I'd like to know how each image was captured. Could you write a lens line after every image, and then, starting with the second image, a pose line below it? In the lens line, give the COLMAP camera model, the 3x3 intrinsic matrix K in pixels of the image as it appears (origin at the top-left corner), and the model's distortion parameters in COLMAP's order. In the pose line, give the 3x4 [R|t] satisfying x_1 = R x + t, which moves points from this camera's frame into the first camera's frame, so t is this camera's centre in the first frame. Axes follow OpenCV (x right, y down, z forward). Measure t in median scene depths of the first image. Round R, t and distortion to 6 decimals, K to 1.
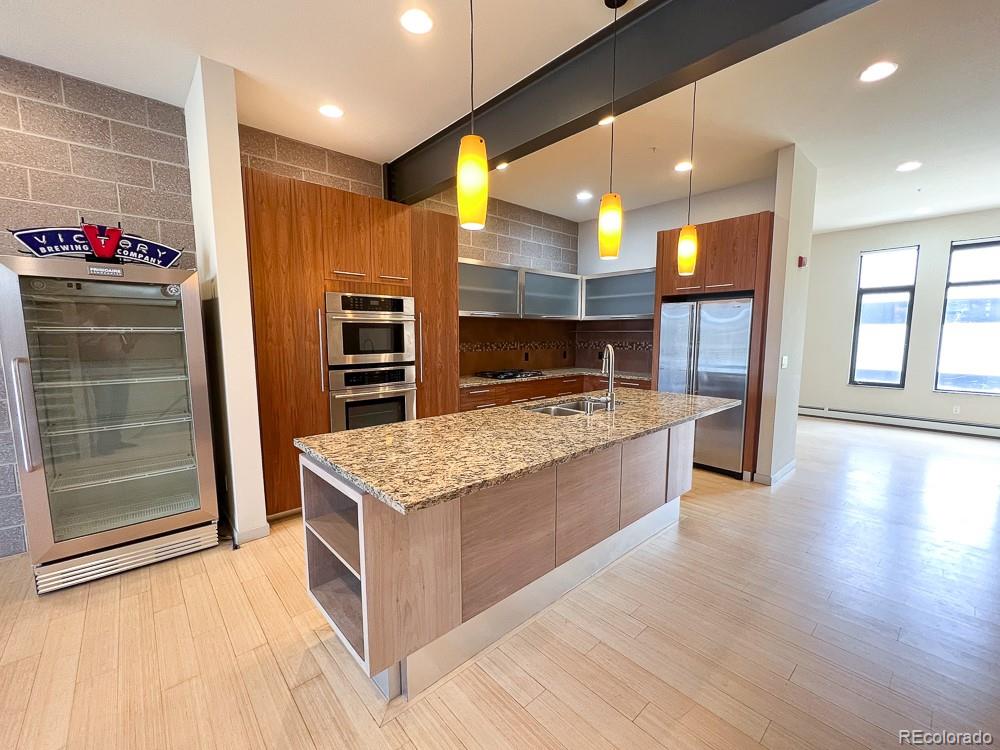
lens RADIAL K [[408.6, 0, 508.0], [0, 408.6, 379.1], [0, 0, 1]] dist [-0.002324, -0.000009]
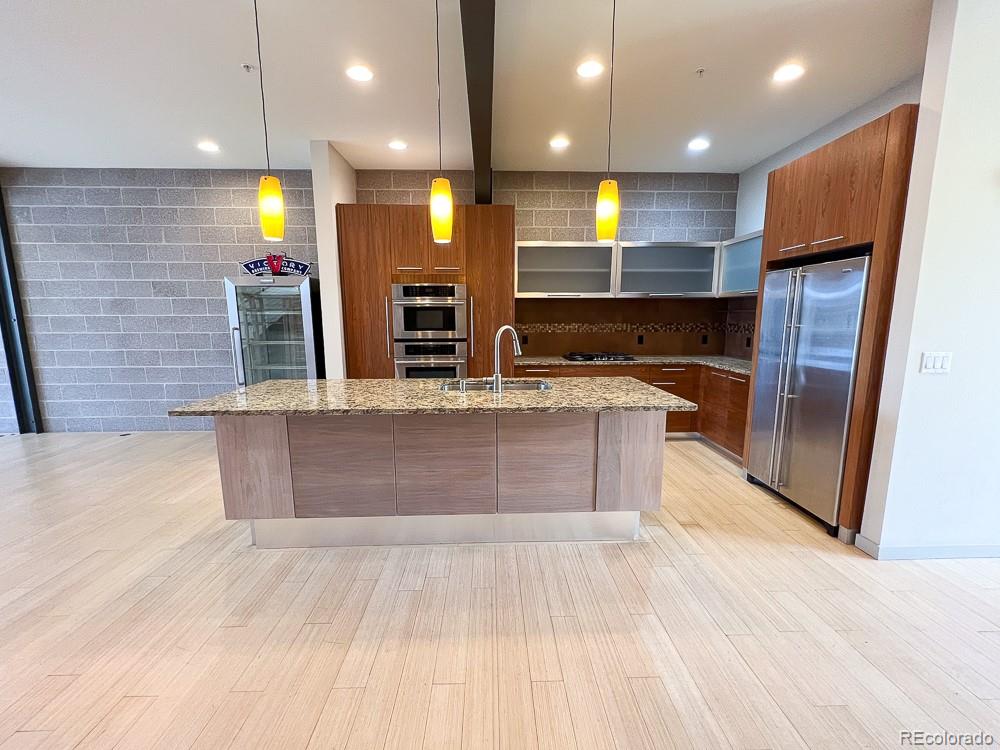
lens RADIAL K [[408.6, 0, 509.3], [0, 408.6, 373.7], [0, 0, 1]] dist [-0.002324, -0.000009]
pose [[0.765292, 0.089366, -0.637450, 0.700502], [-0.068236, 0.995999, 0.057712, -0.021087], [0.640057, -0.000670, 0.768327, 0.200296]]
